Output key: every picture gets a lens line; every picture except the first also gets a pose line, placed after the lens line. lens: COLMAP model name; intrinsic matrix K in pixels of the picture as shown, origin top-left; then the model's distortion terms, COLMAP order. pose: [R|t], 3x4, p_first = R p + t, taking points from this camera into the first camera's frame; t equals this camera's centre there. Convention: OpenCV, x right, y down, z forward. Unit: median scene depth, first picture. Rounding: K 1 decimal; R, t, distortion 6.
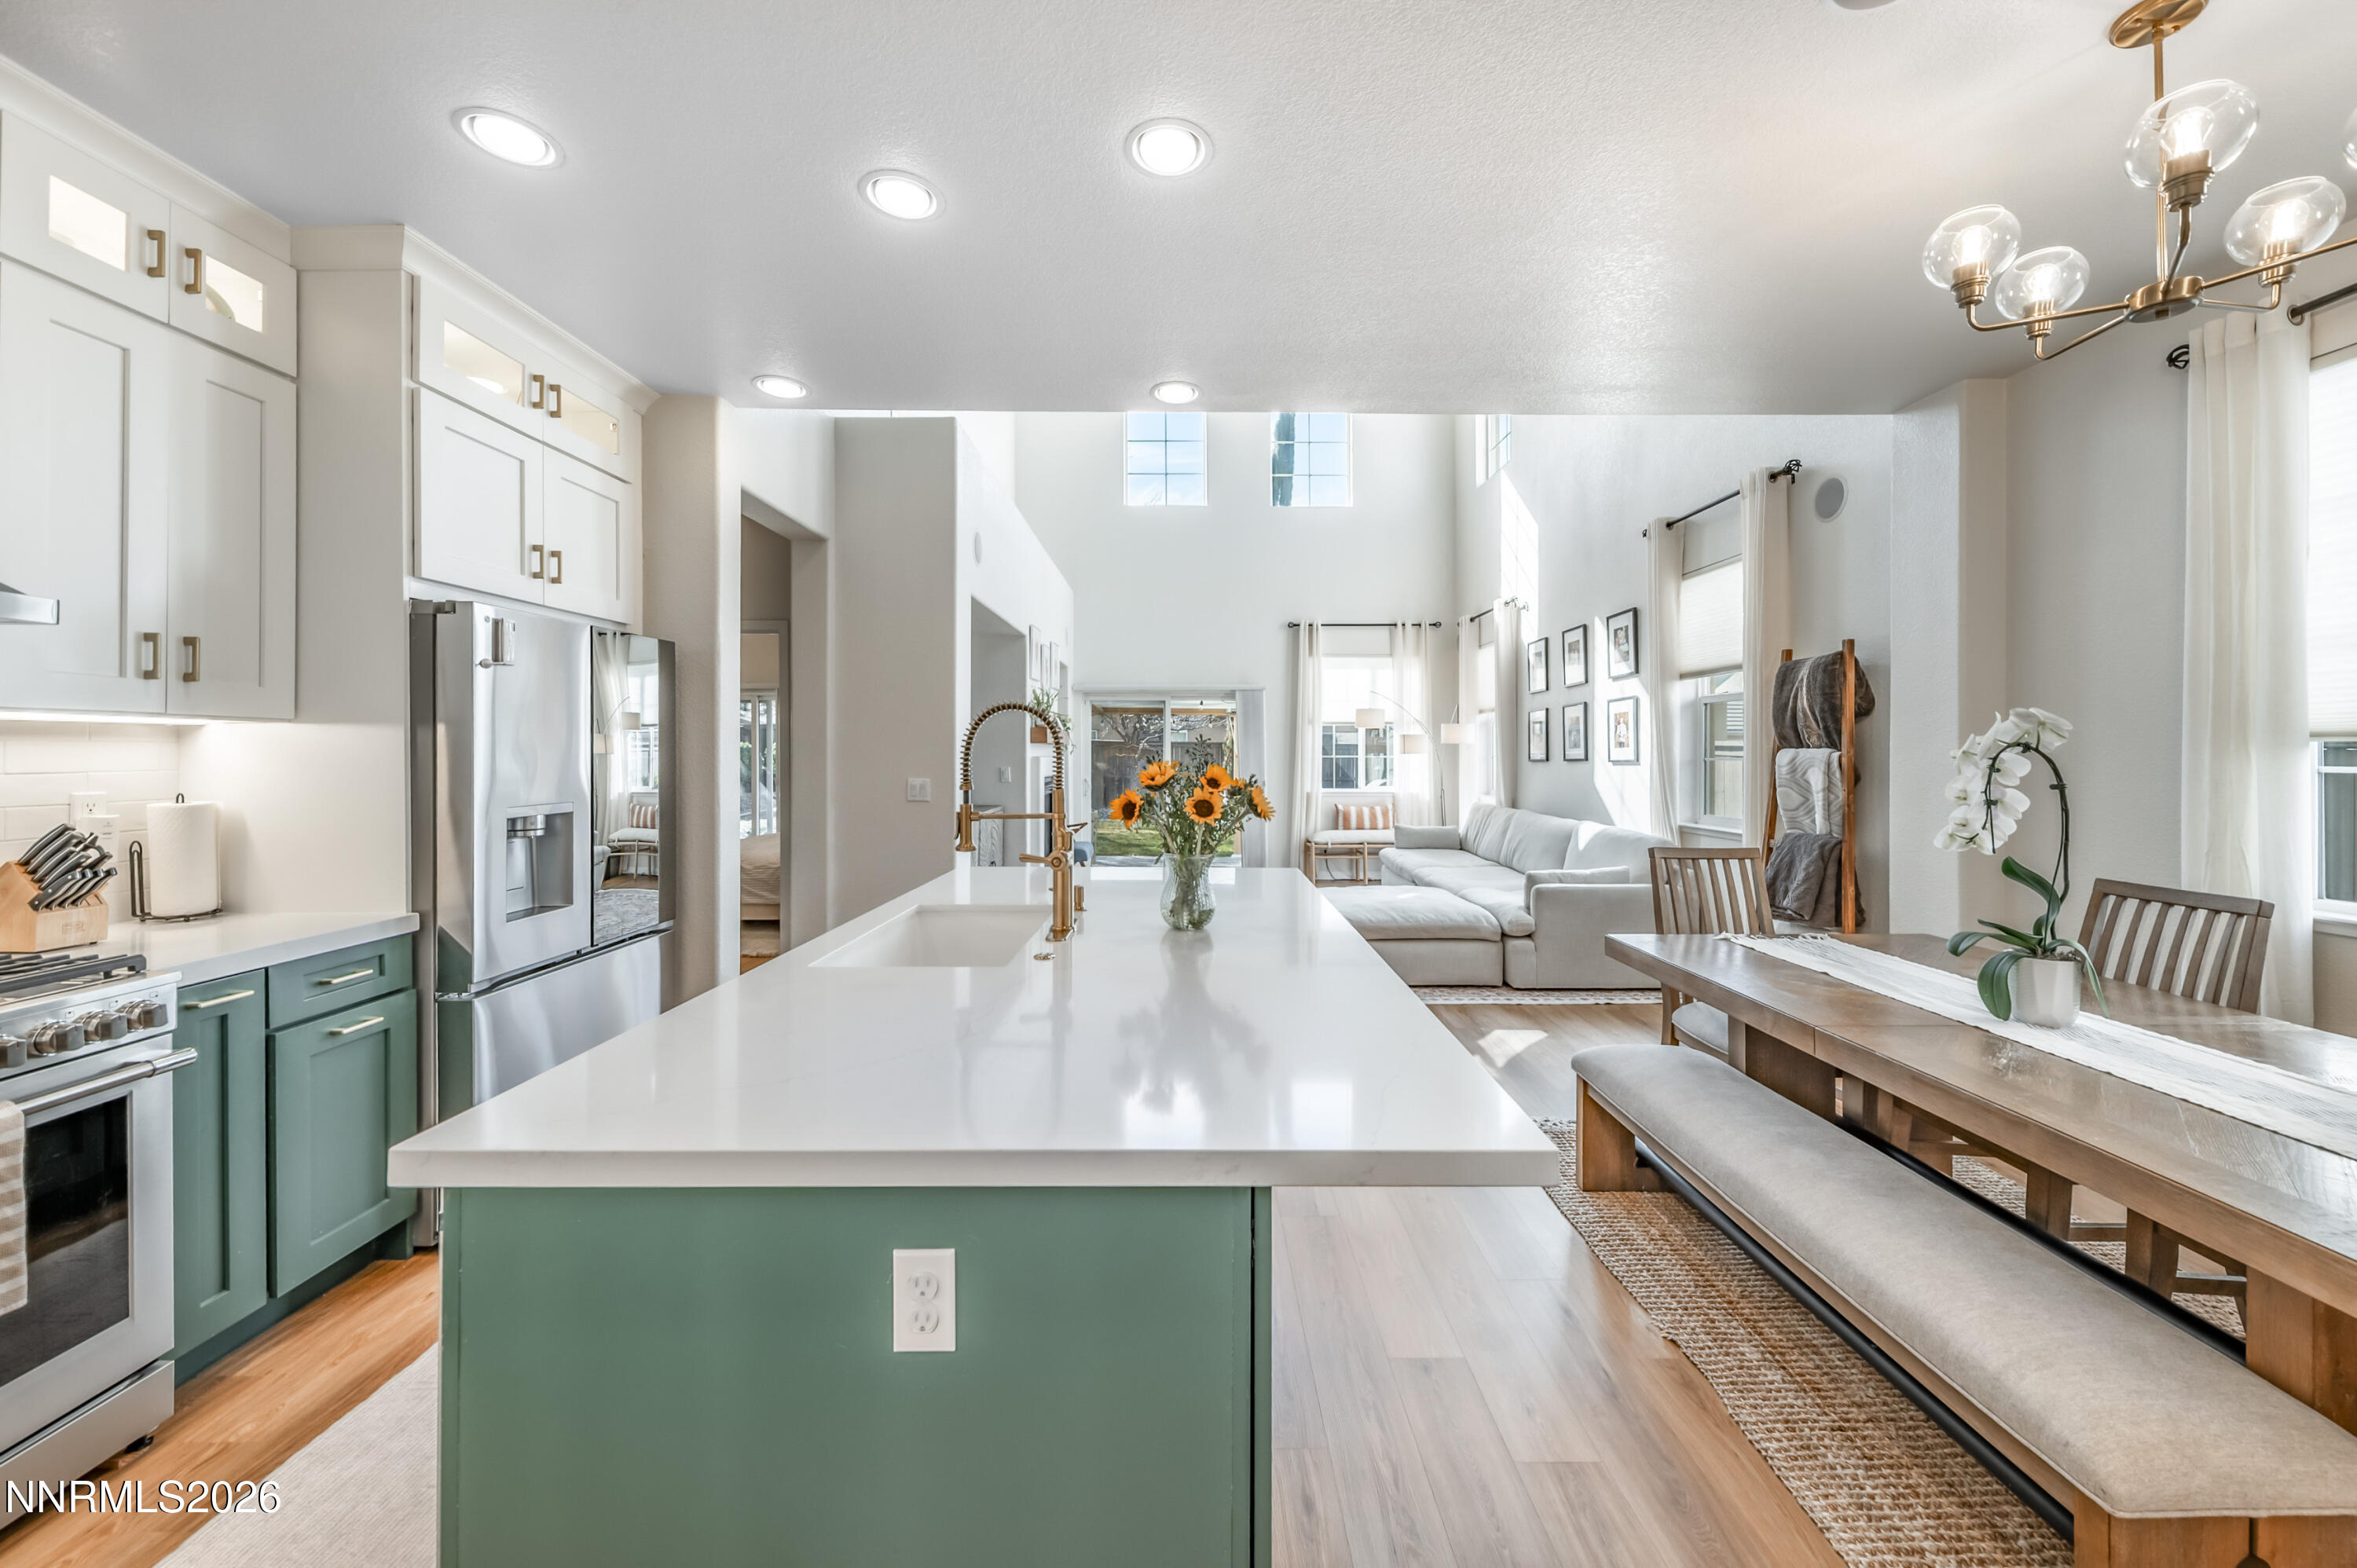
lens RADIAL K [[851.4, 0, 1181.3], [0, 851.4, 756.3], [0, 0, 1]] dist [-0.003453, -0.000272]
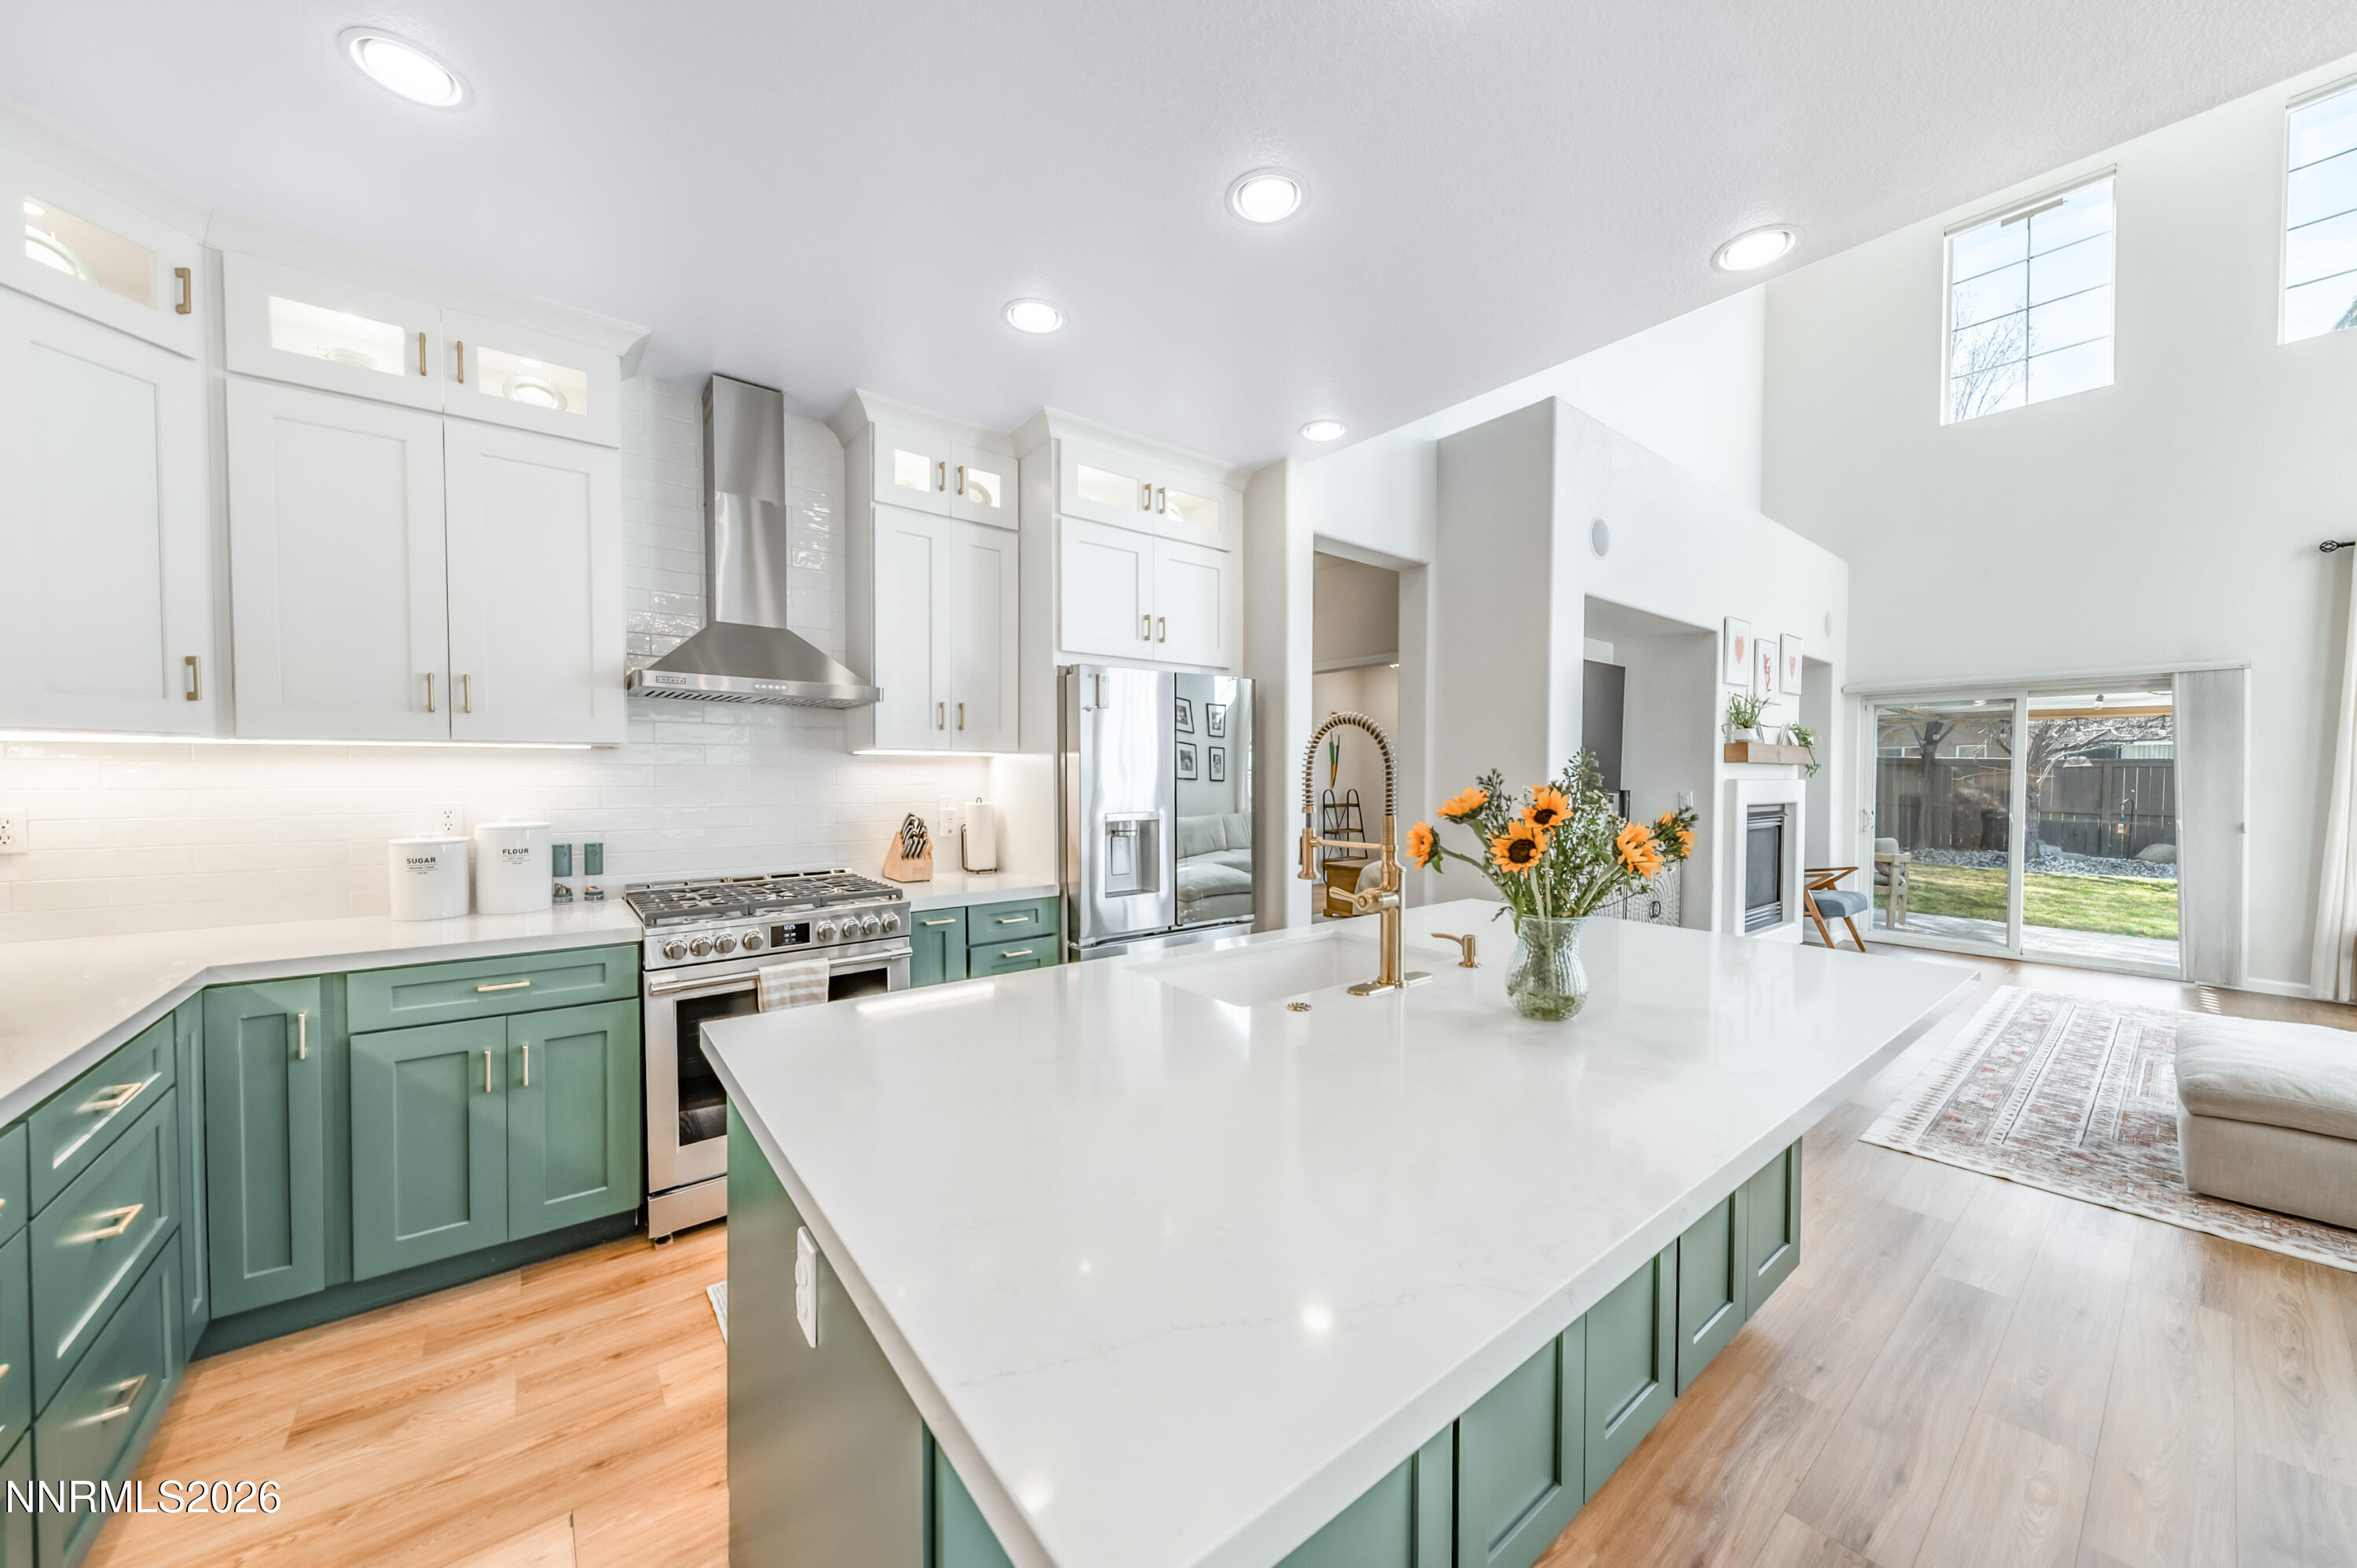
lens RADIAL K [[823.6, 0, 1185.6], [0, 823.6, 792.6], [0, 0, 1]] dist [0.010014, -0.002204]
pose [[0.629391, 0.019505, -0.776844, 0.239864], [-0.005254, 0.999769, 0.020846, -0.000795], [0.777071, -0.009039, 0.629348, 0.210145]]
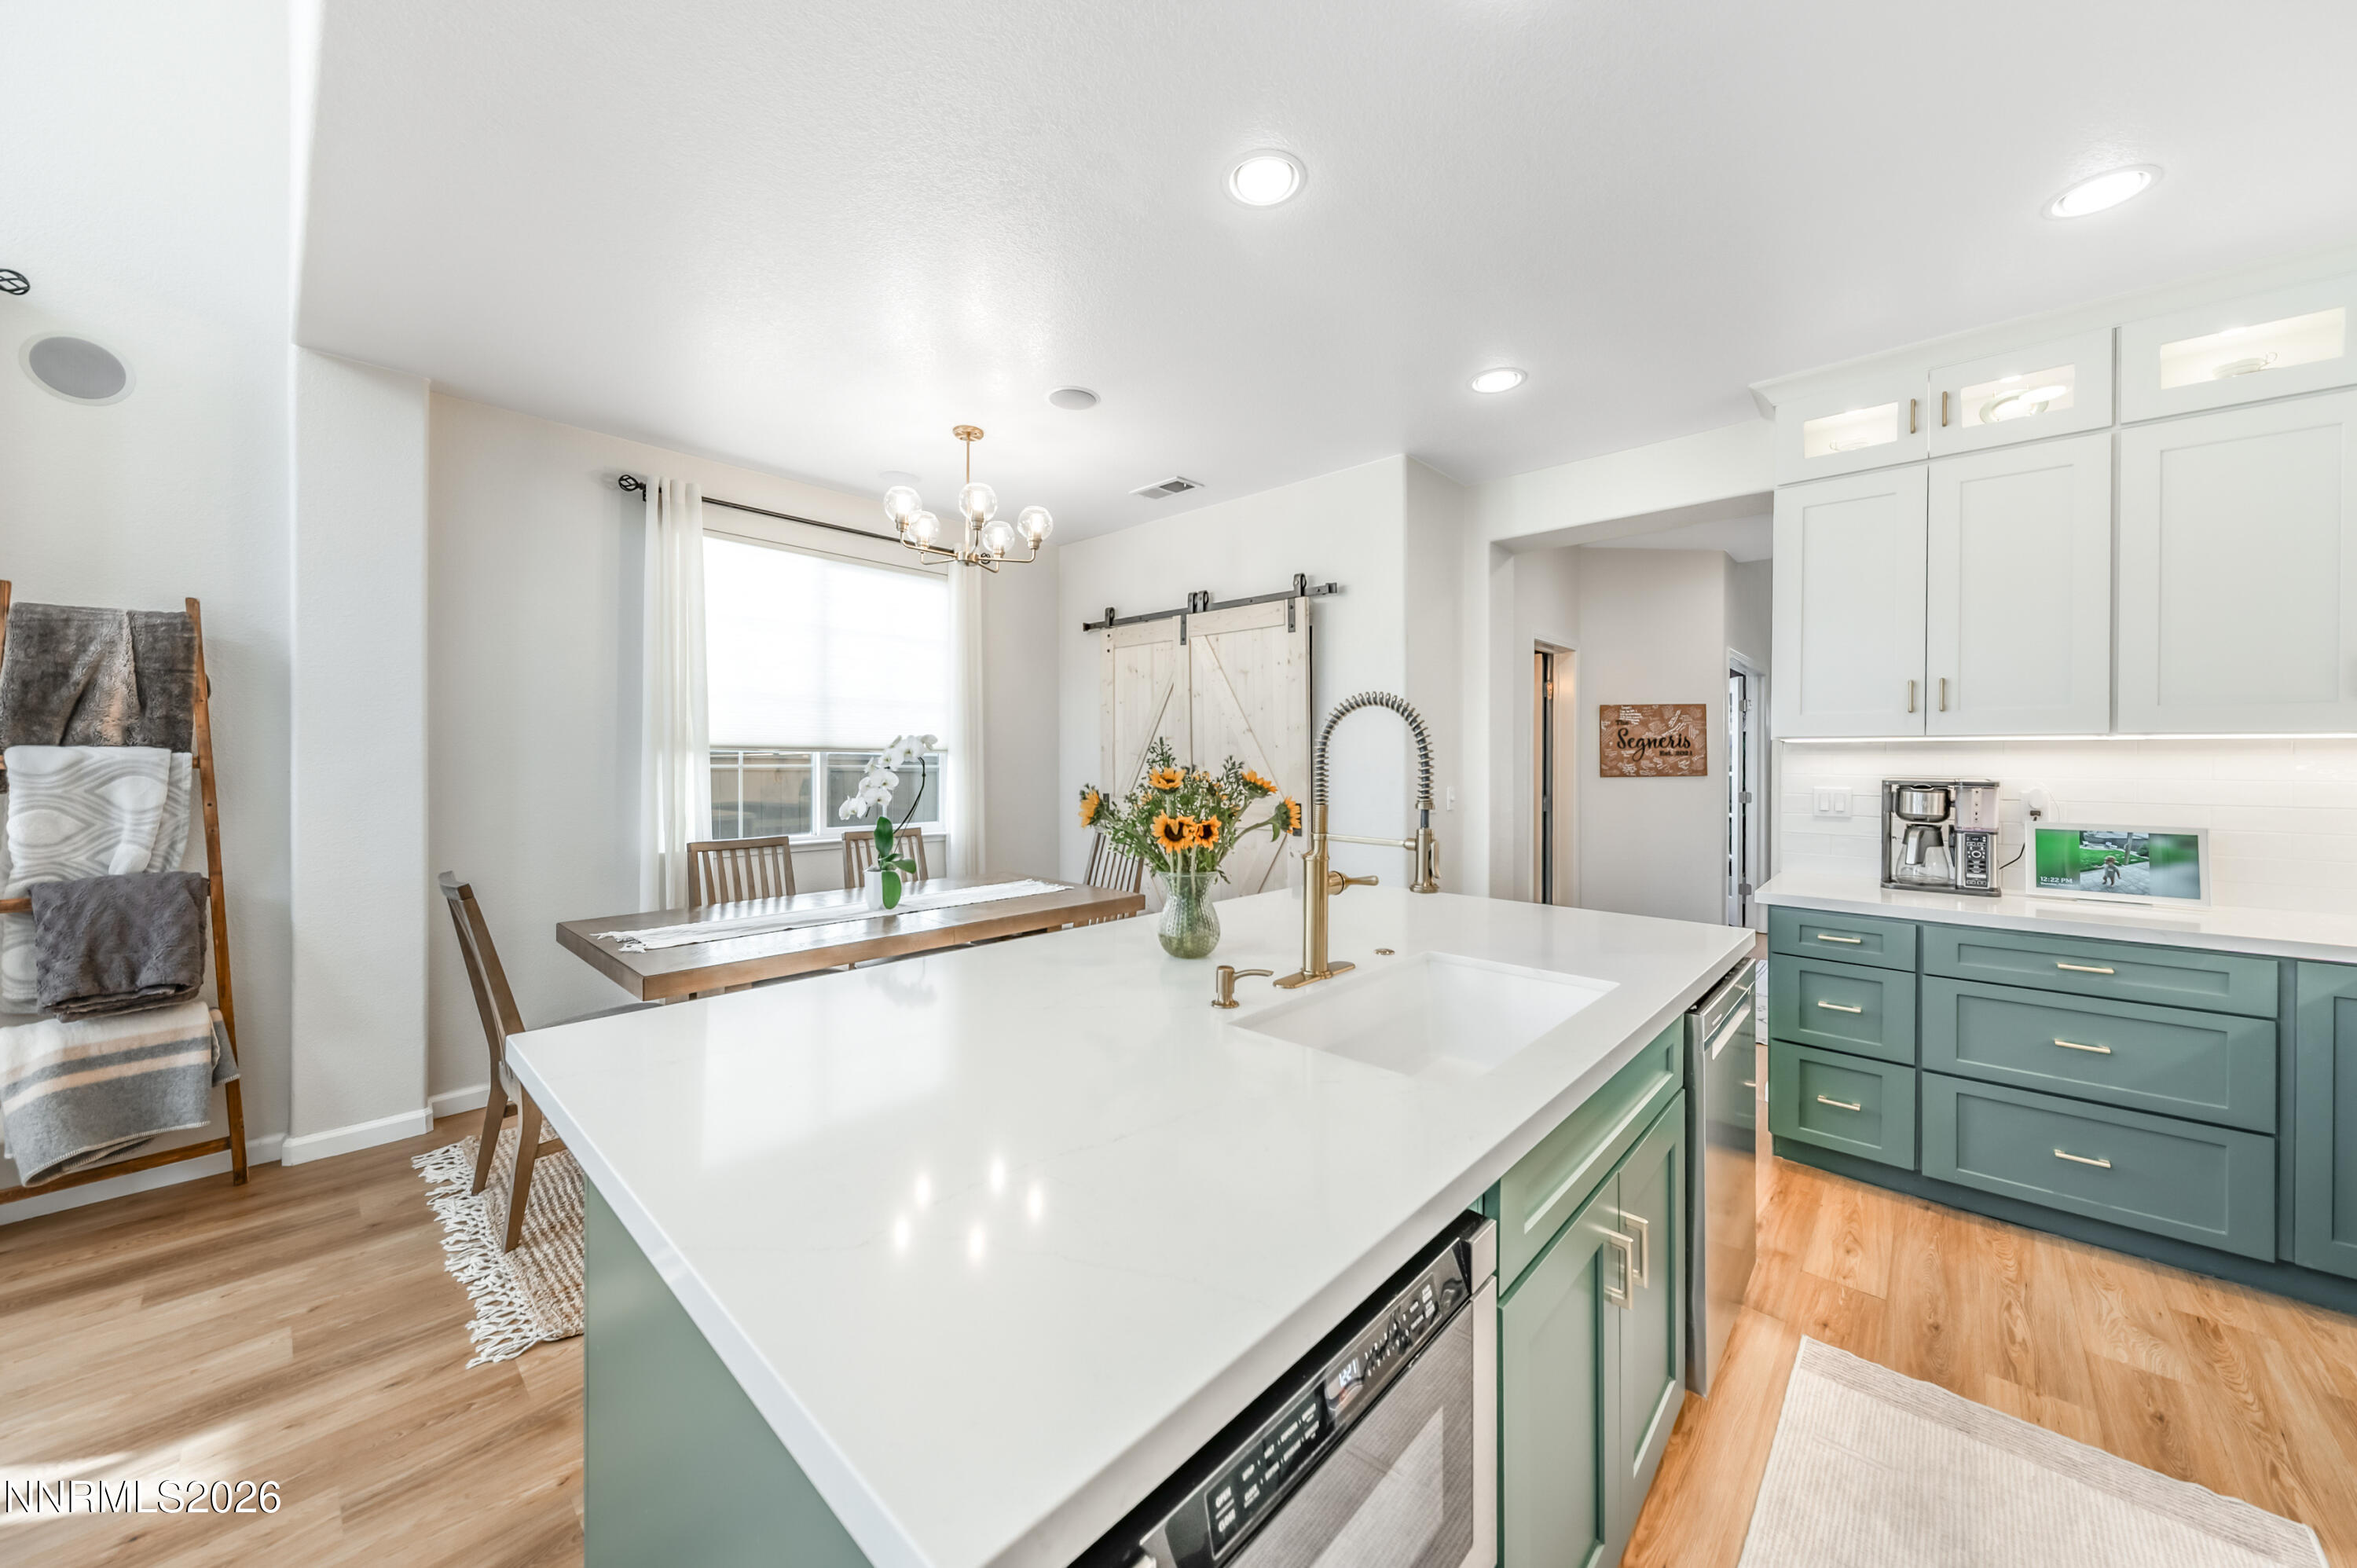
lens RADIAL K [[823.6, 0, 1188.5], [0, 823.6, 769.5], [0, 0, 1]] dist [0.010014, -0.002204]
pose [[-0.736950, -0.010525, 0.675865, -0.387066], [-0.001855, 0.999906, 0.013549, -0.002505], [-0.675944, 0.008732, -0.736901, 1.093320]]
